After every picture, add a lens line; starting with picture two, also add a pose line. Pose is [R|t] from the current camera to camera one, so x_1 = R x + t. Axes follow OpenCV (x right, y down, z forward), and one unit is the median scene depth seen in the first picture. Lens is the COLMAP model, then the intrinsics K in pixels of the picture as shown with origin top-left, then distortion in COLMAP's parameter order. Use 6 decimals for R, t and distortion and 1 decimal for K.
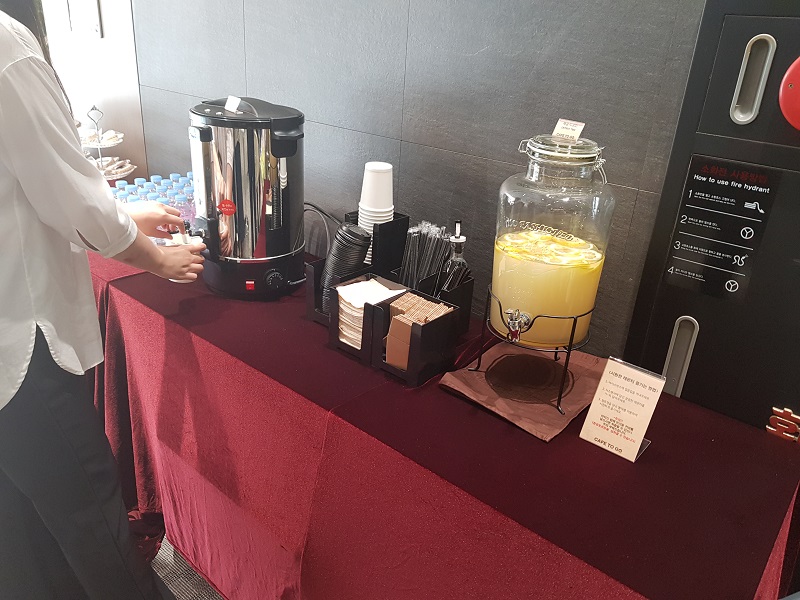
lens RADIAL K [[631.1, 0, 400.0], [0, 631.1, 300.0], [0, 0, 1]] dist [0.093290, -0.157295]
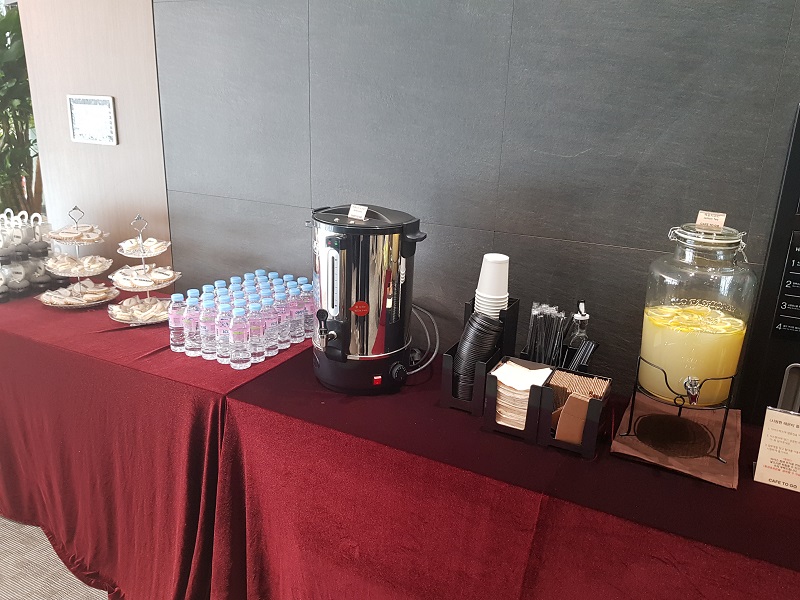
lens RADIAL K [[631.1, 0, 400.0], [0, 631.1, 300.0], [0, 0, 1]] dist [0.093290, -0.157295]
pose [[0.973967, -0.096679, 0.205039, -0.468781], [0.116078, 0.989616, -0.084770, -0.071718], [-0.194714, 0.106364, 0.975076, -0.026514]]
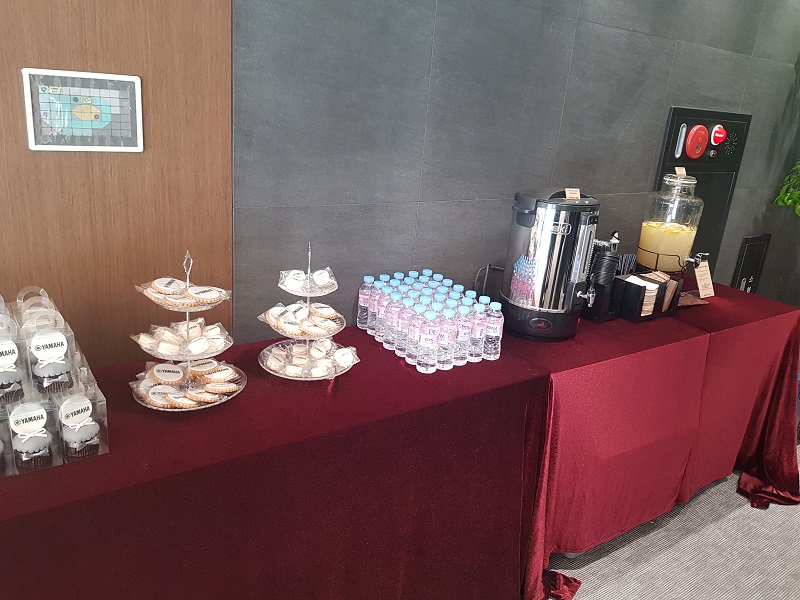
lens RADIAL K [[631.1, 0, 400.0], [0, 631.1, 300.0], [0, 0, 1]] dist [0.093290, -0.157295]
pose [[0.263046, -0.340796, 0.902588, -1.806313], [0.328058, 0.911384, 0.248510, -0.613576], [-0.907295, 0.230732, 0.351537, 1.014939]]
